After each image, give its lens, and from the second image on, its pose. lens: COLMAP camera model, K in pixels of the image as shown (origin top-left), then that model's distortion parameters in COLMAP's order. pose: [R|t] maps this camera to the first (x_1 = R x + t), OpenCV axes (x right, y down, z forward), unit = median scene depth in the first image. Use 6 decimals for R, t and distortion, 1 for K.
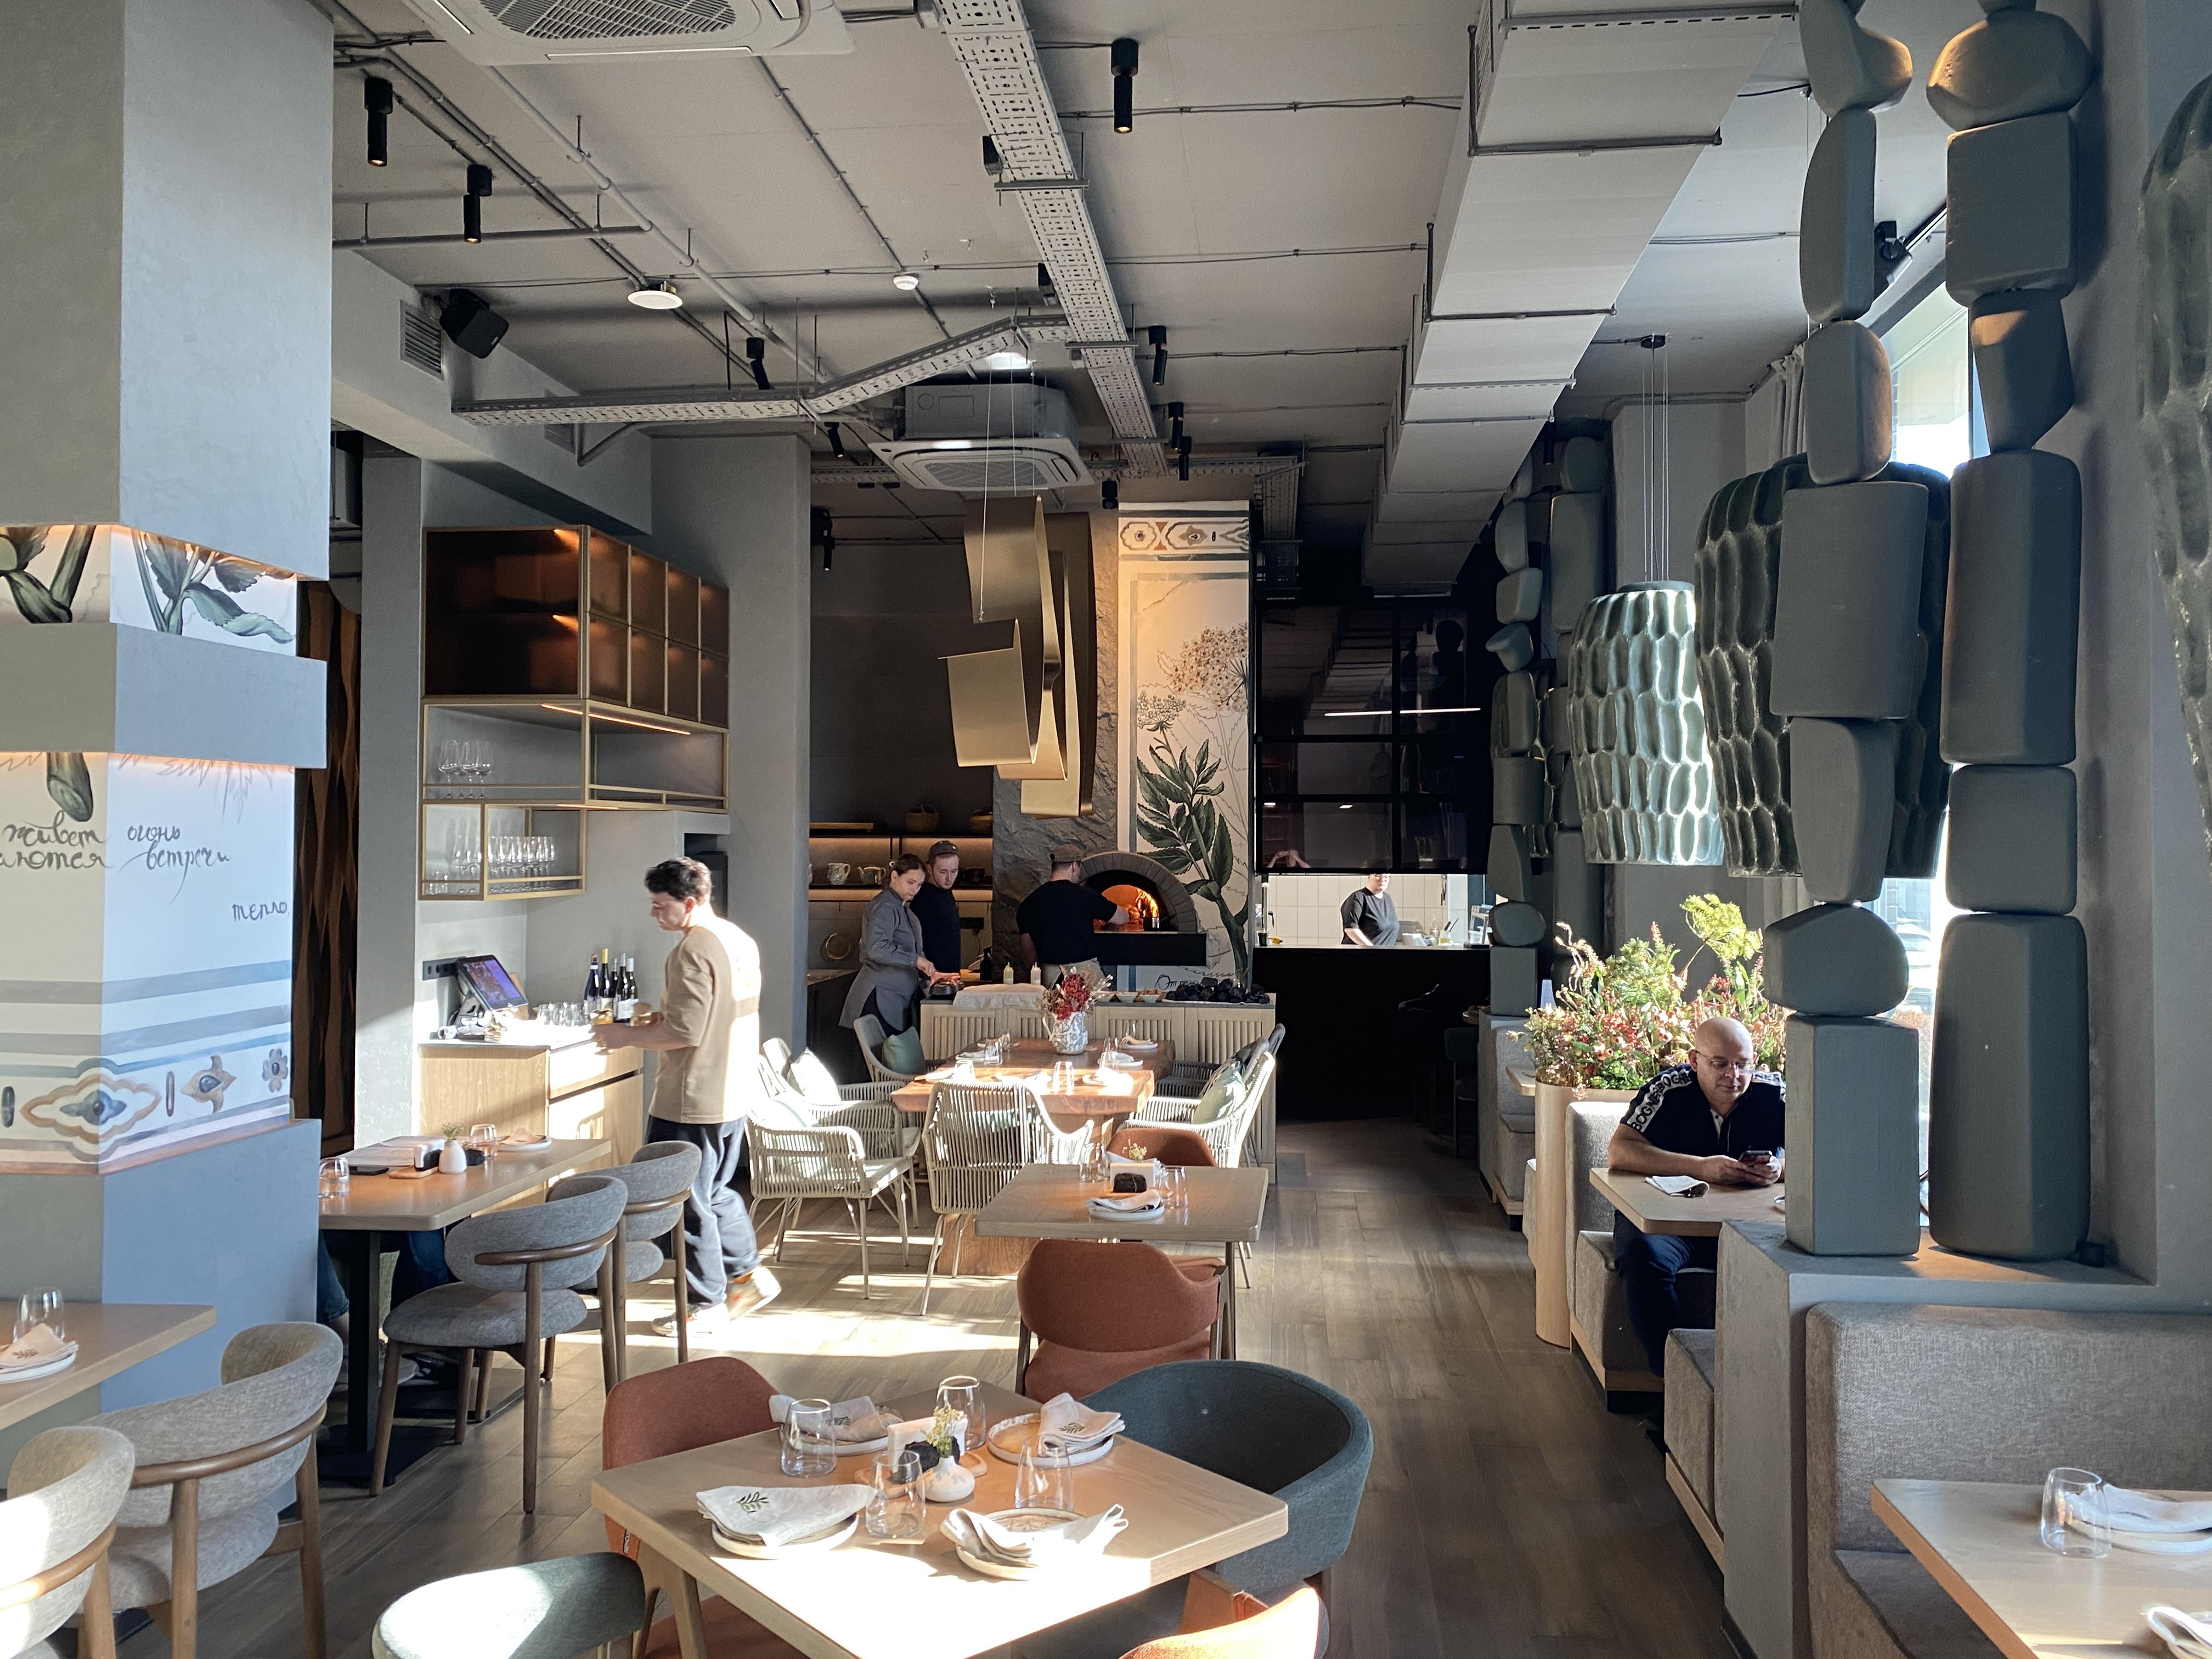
lens RADIAL K [[1648.0, 0, 1104.2], [0, 1648.0, 829.5], [0, 0, 1]] dist [0.030899, -0.001723]
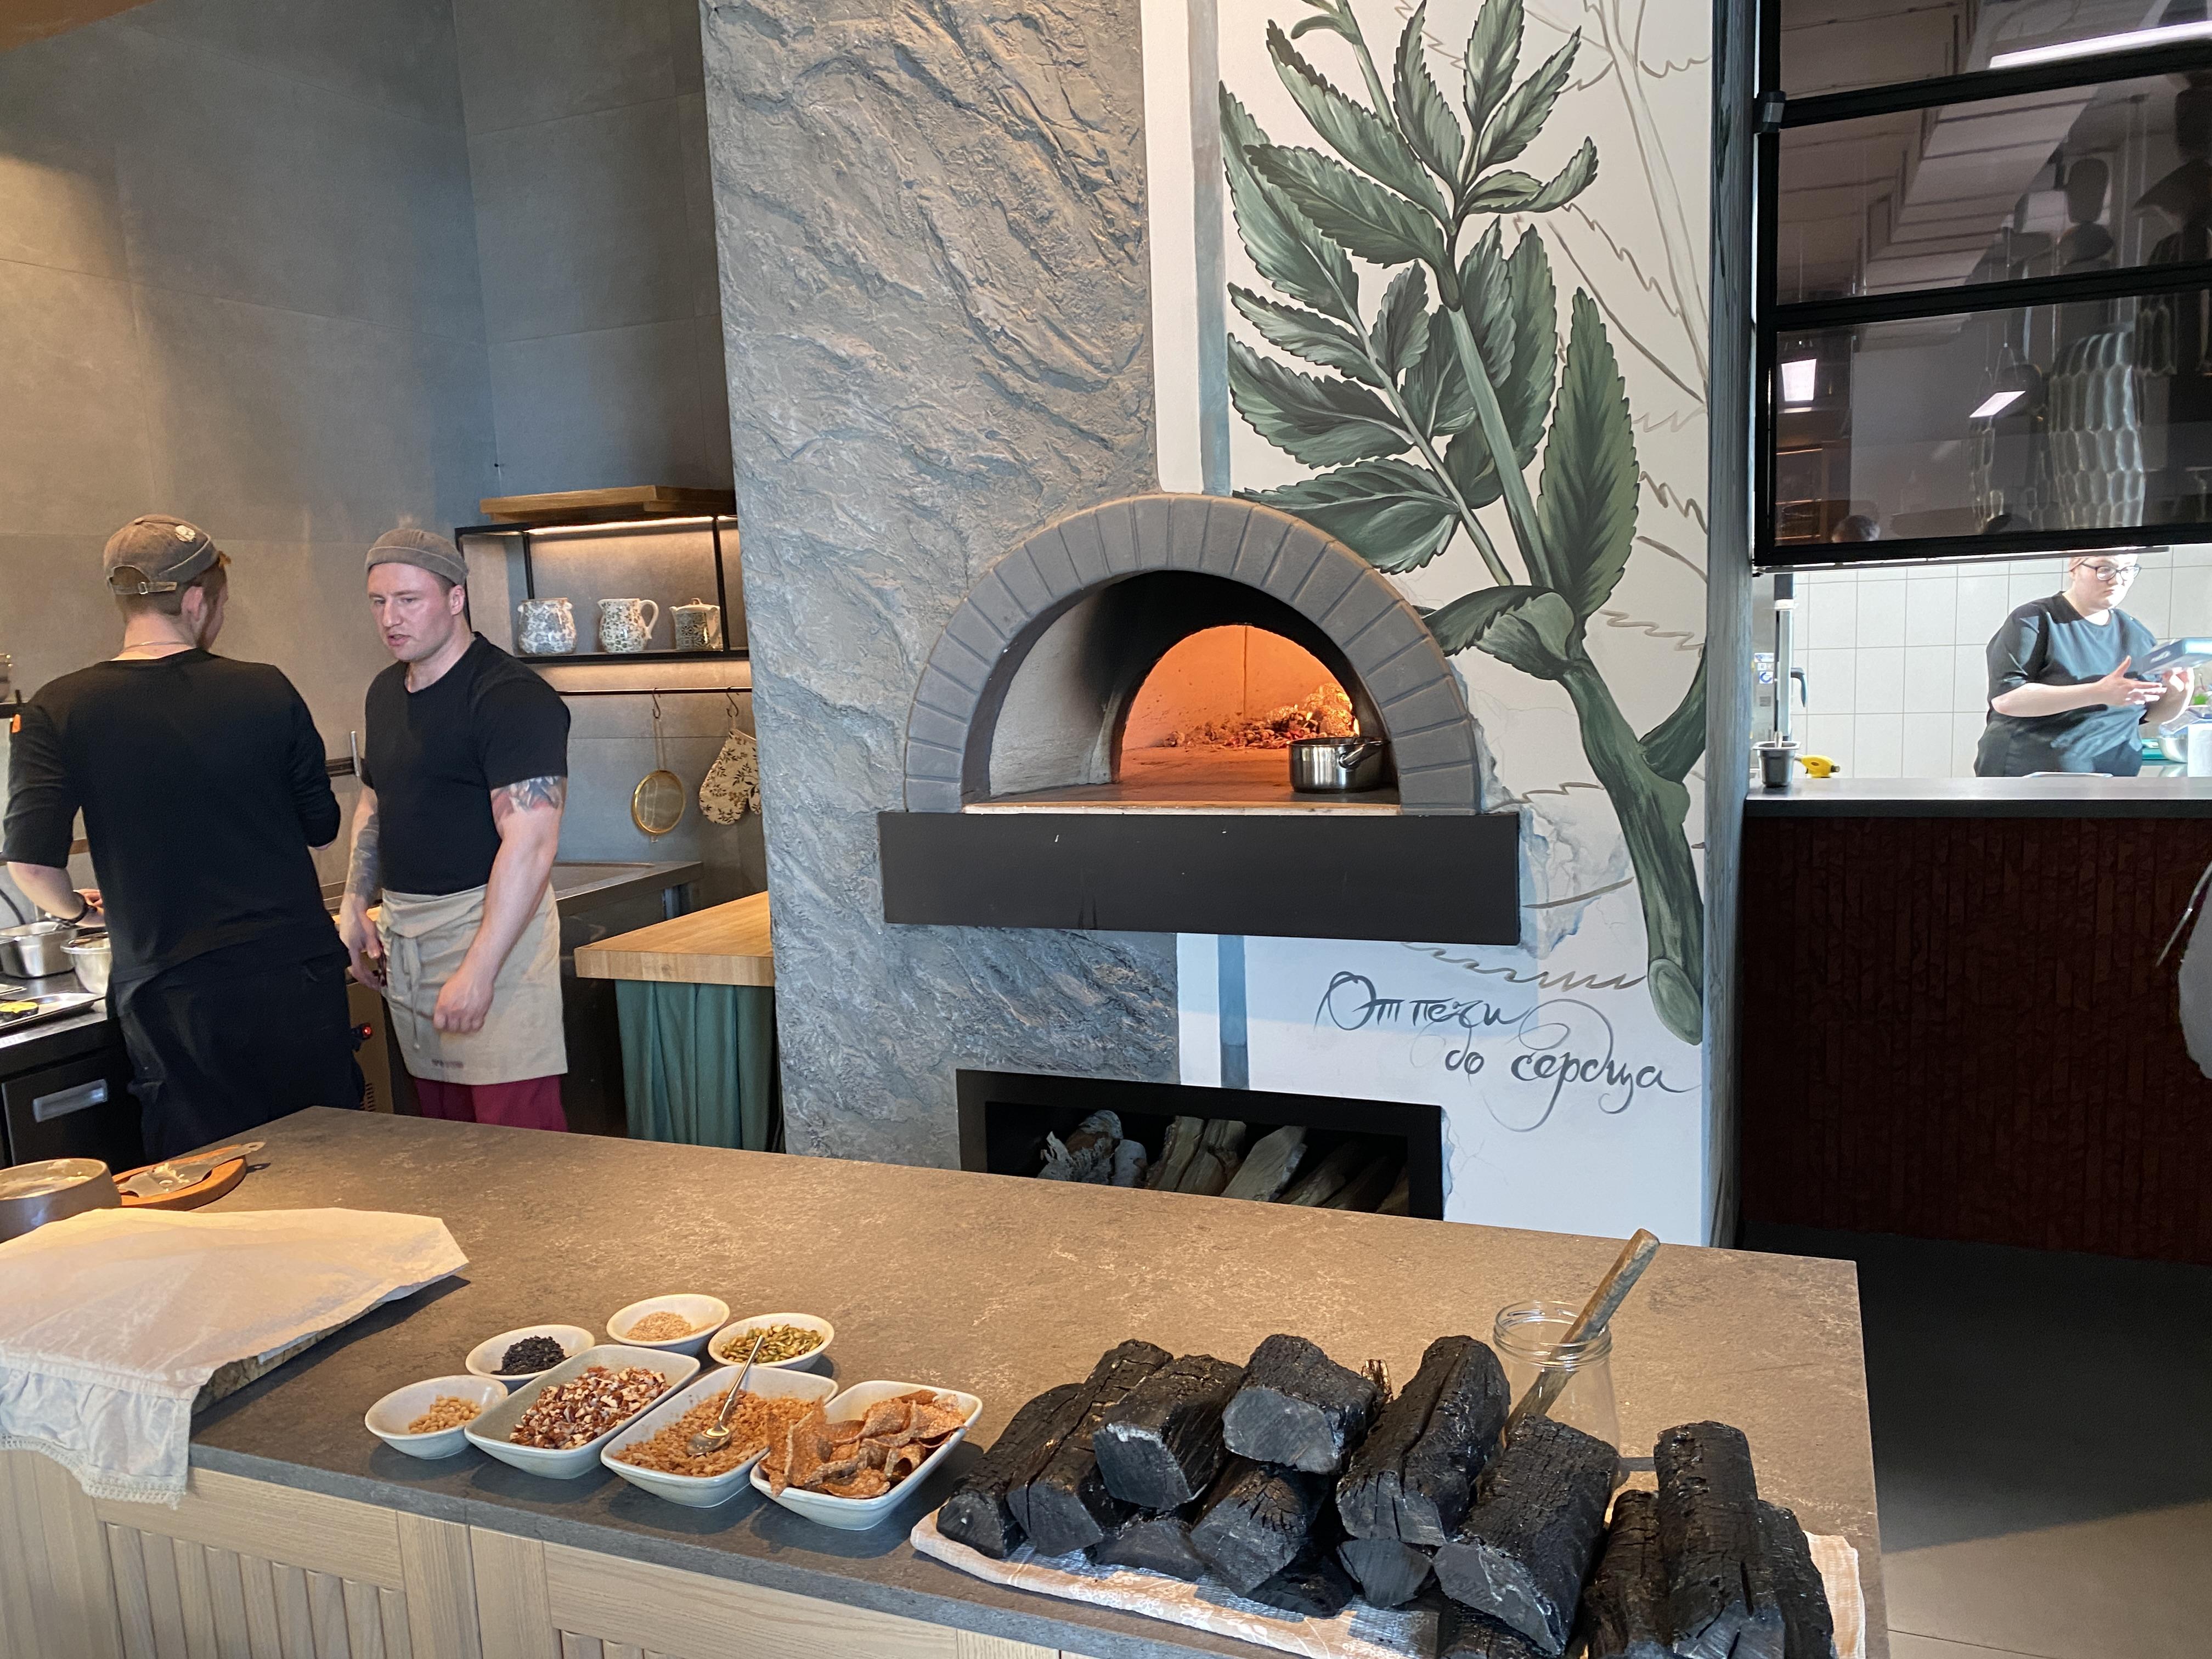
lens RADIAL K [[1648.0, 0, 1104.6], [0, 1648.0, 840.4], [0, 0, 1]] dist [0.030899, -0.001723]
pose [[0.958778, -0.006809, -0.284076, 0.071966], [0.052190, 0.986926, 0.152489, 0.026872], [0.279323, -0.161029, 0.946598, 0.751417]]
